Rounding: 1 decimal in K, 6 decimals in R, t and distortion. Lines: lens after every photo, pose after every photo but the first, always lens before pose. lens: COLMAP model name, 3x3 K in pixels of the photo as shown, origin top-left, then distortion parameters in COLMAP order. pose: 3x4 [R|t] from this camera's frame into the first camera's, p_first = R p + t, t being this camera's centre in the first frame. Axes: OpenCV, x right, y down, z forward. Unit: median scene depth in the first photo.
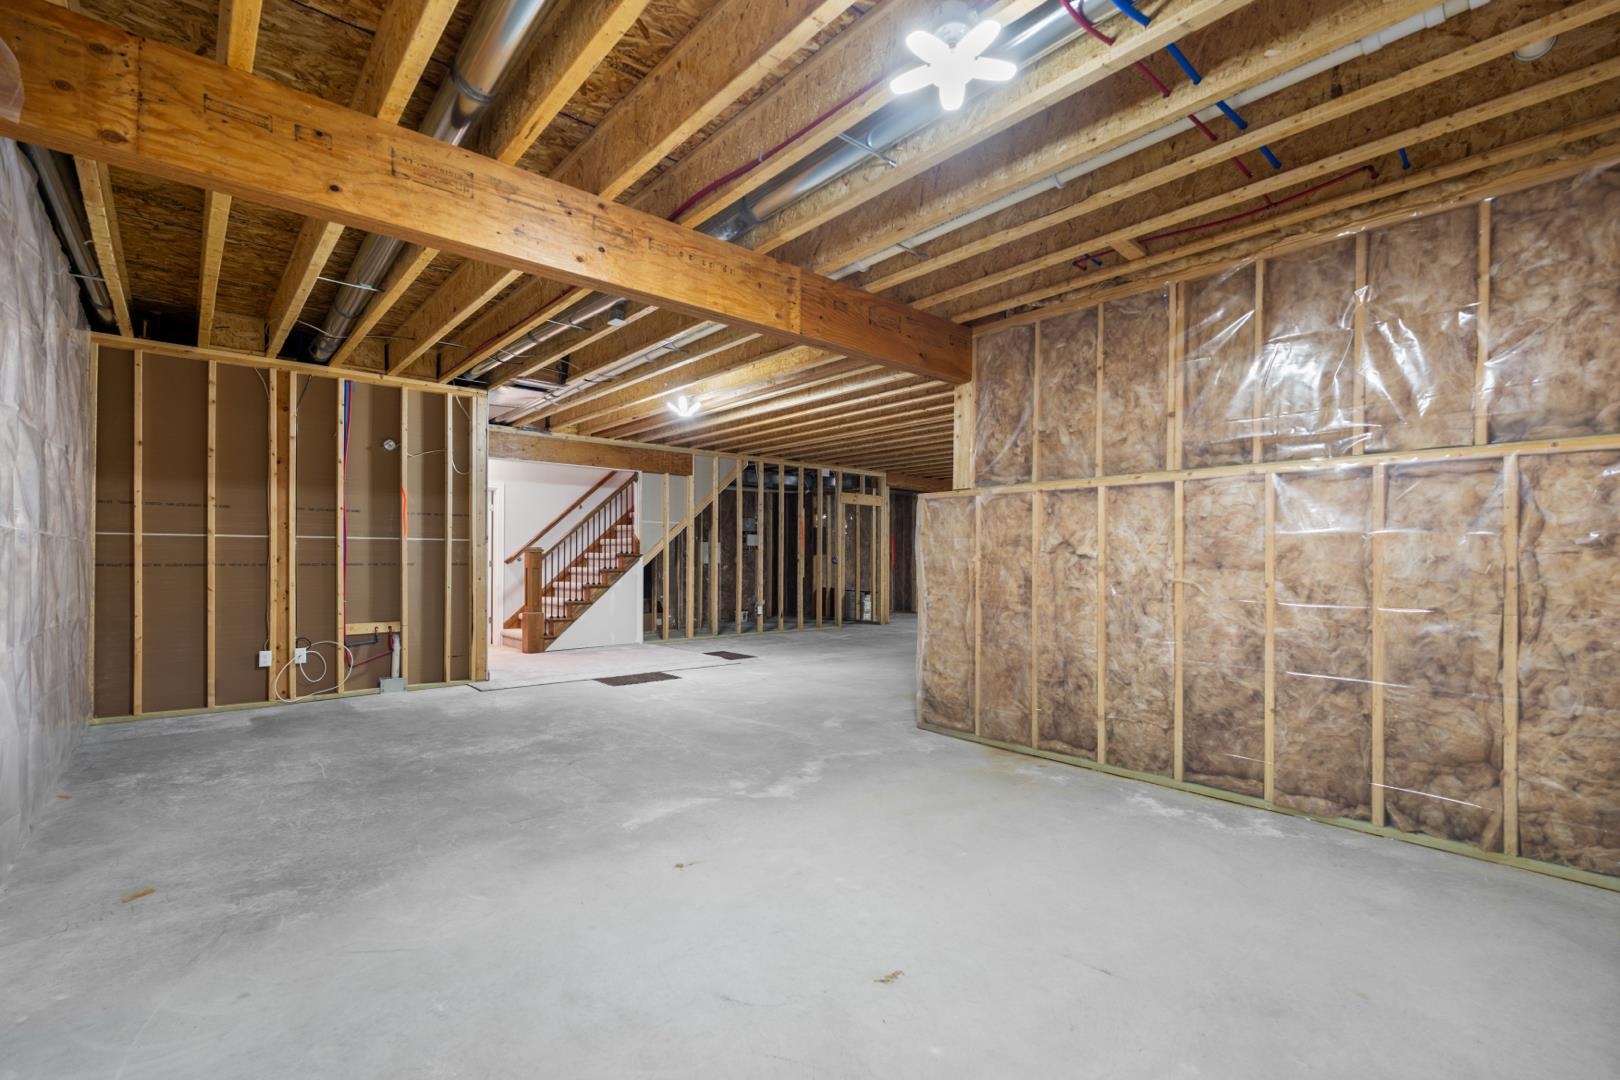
lens RADIAL K [[718.1, 0, 809.6], [0, 718.1, 562.4], [0, 0, 1]] dist [-0.011423, -0.000162]
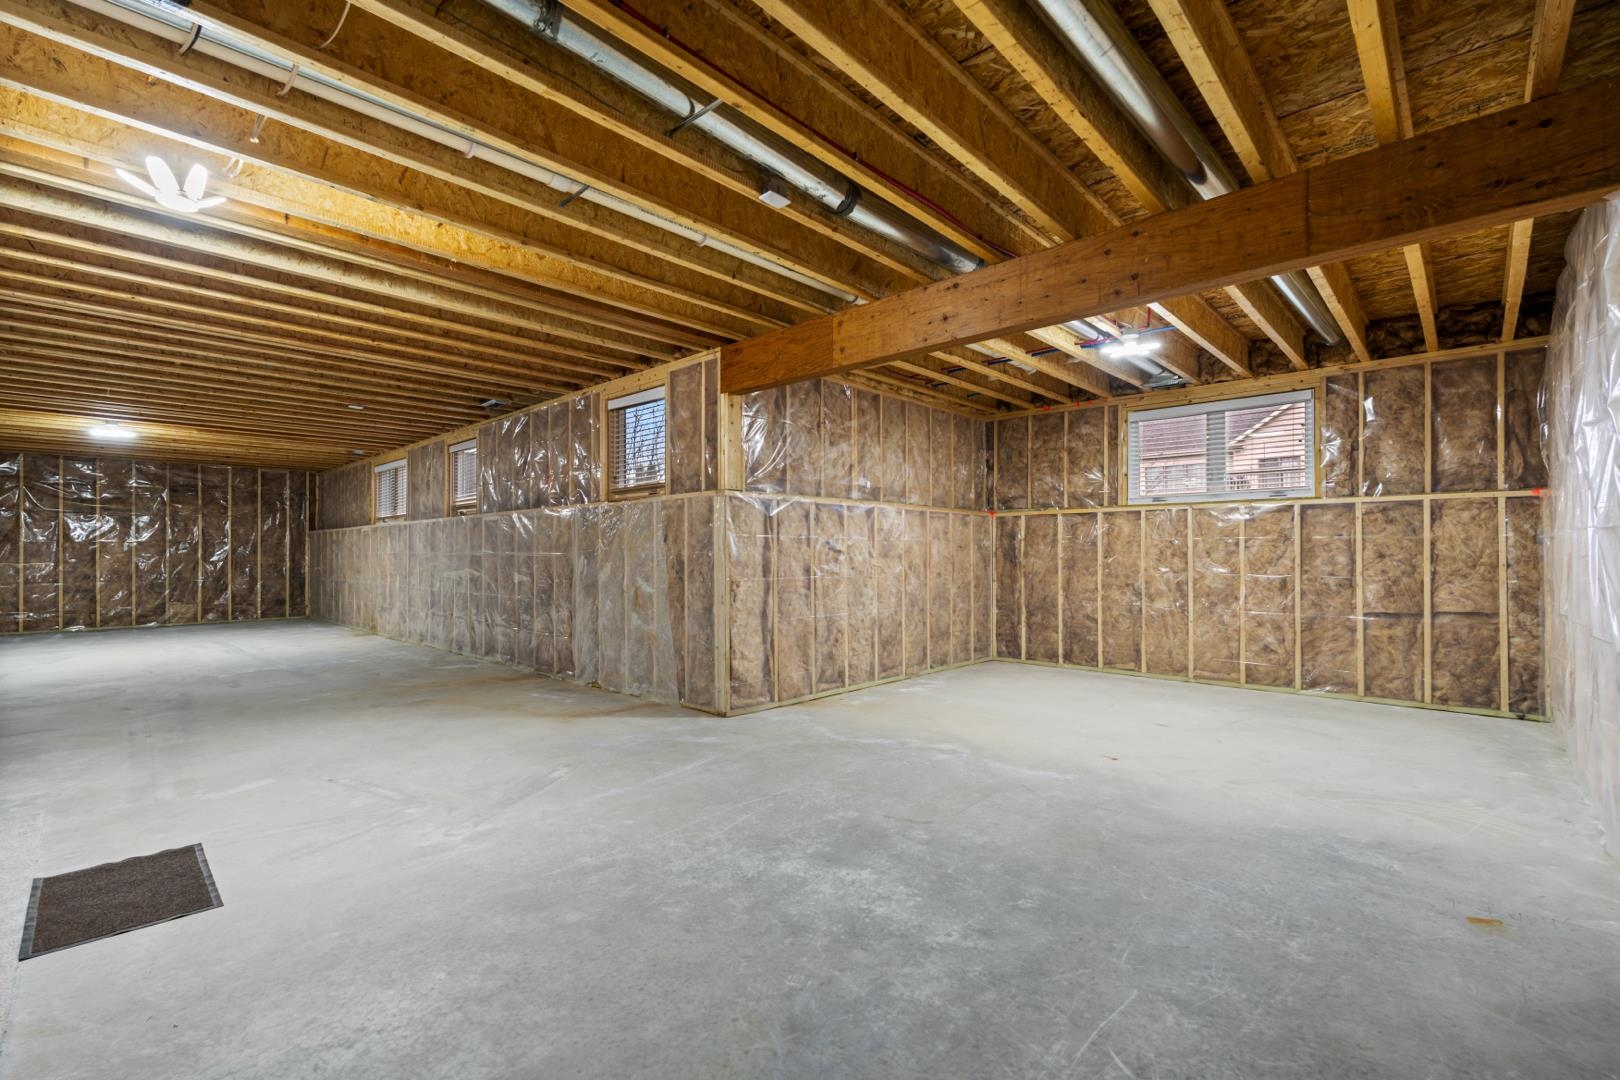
lens RADIAL K [[718.1, 0, 809.6], [0, 718.1, 562.4], [0, 0, 1]] dist [-0.011423, -0.000162]
pose [[-0.094667, -0.018147, 0.995344, -0.935709], [0.007026, 0.999797, 0.018896, -0.011748], [-0.995484, 0.008782, -0.094520, 1.033589]]
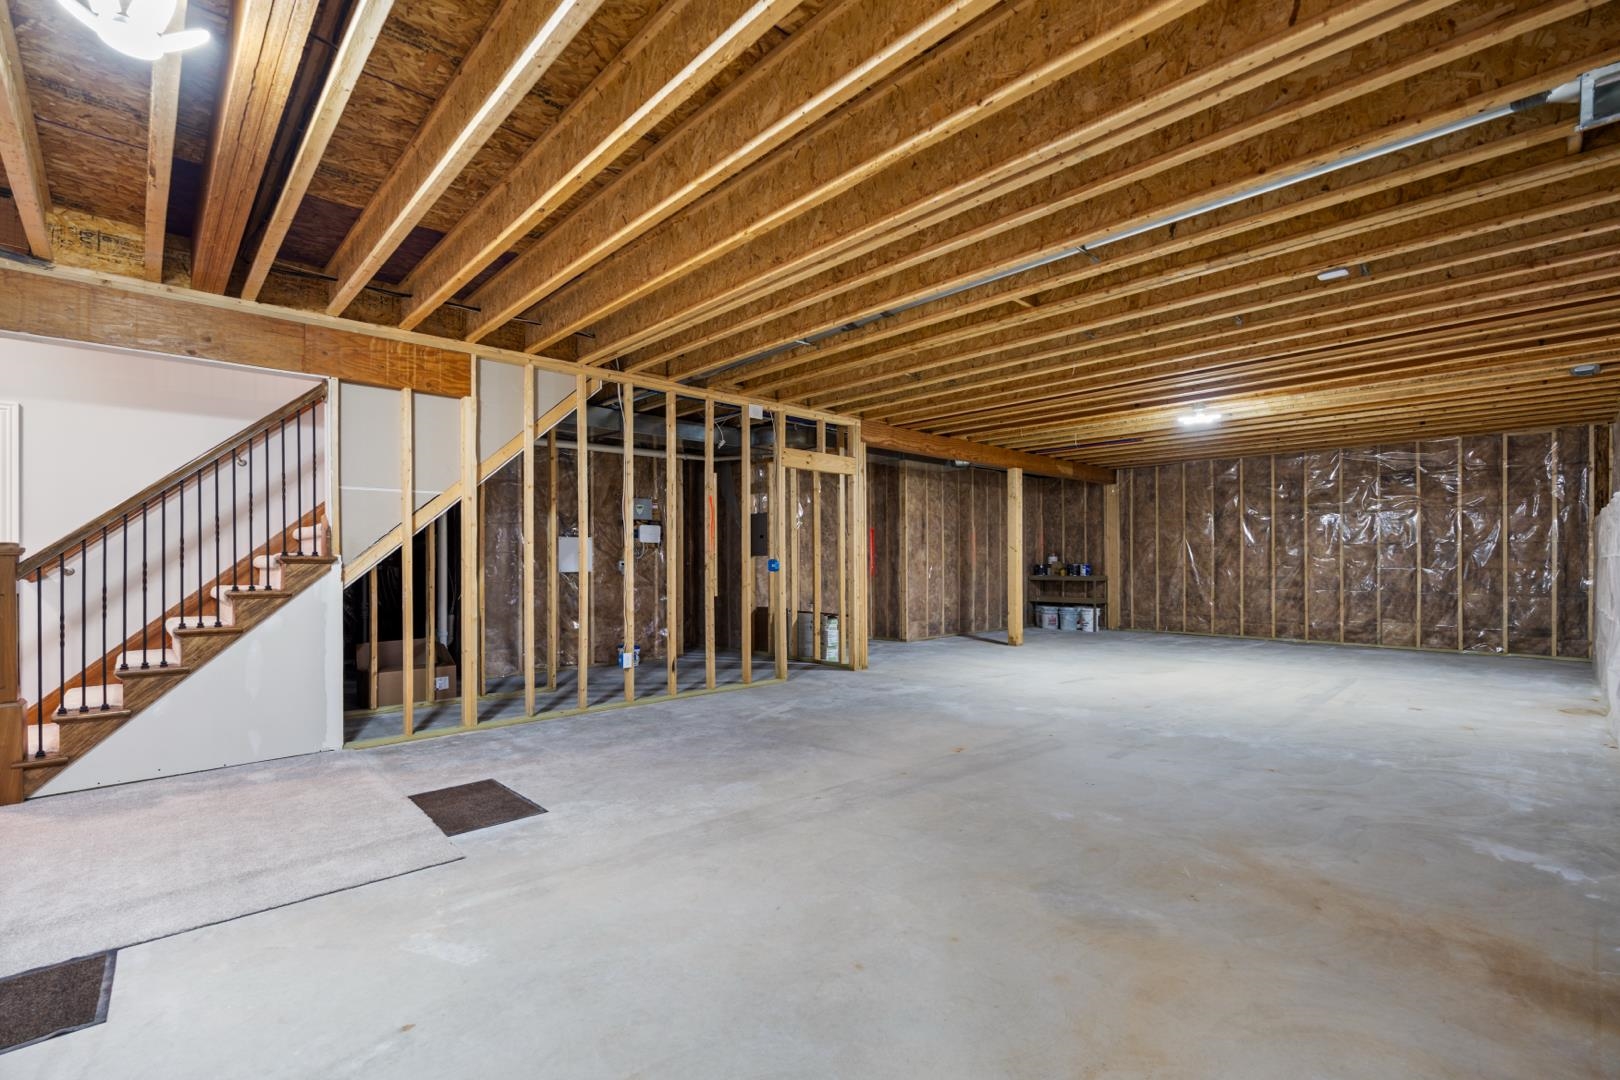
lens RADIAL K [[718.1, 0, 809.6], [0, 718.1, 562.4], [0, 0, 1]] dist [-0.011423, -0.000162]
pose [[0.999271, -0.009332, 0.037011, 0.110051], [0.009377, 0.999955, -0.001041, -0.011608], [-0.037000, 0.001388, 0.999314, 1.091422]]
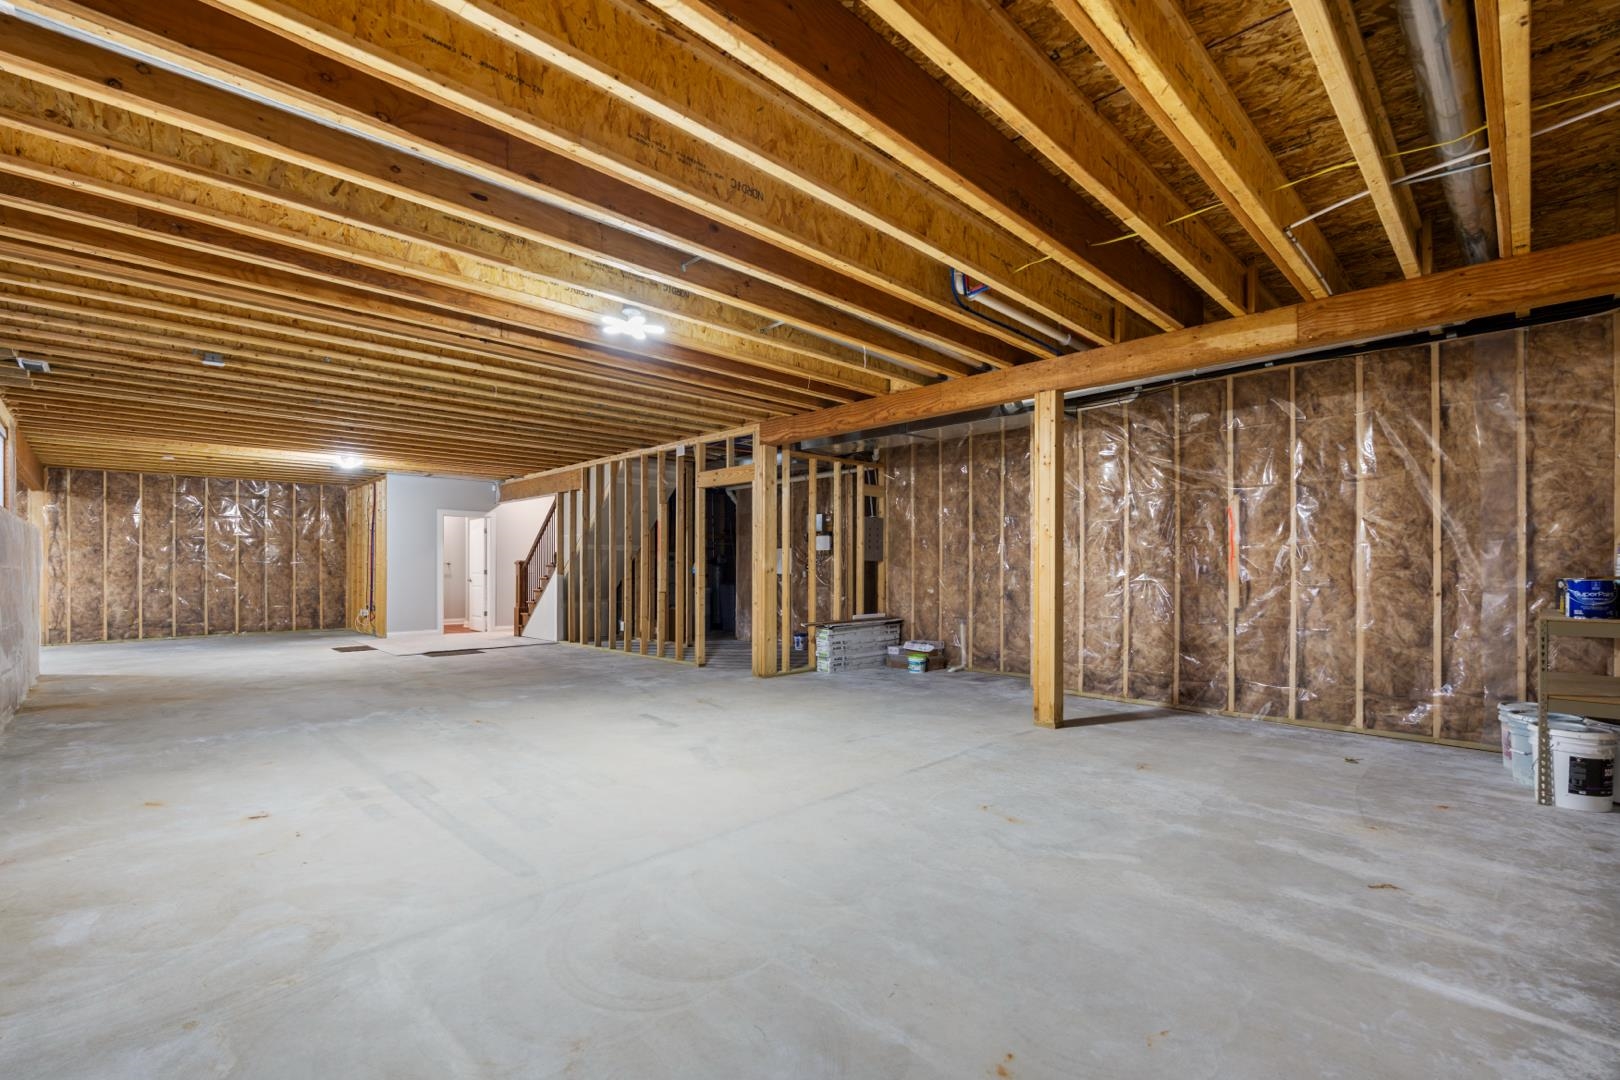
lens RADIAL K [[718.1, 0, 809.6], [0, 718.1, 562.4], [0, 0, 1]] dist [-0.011423, -0.000162]
pose [[0.056277, -0.010768, -0.998357, 1.929941], [-0.000507, 0.999941, -0.010814, -0.007726], [0.998415, 0.001114, 0.056268, 2.771549]]
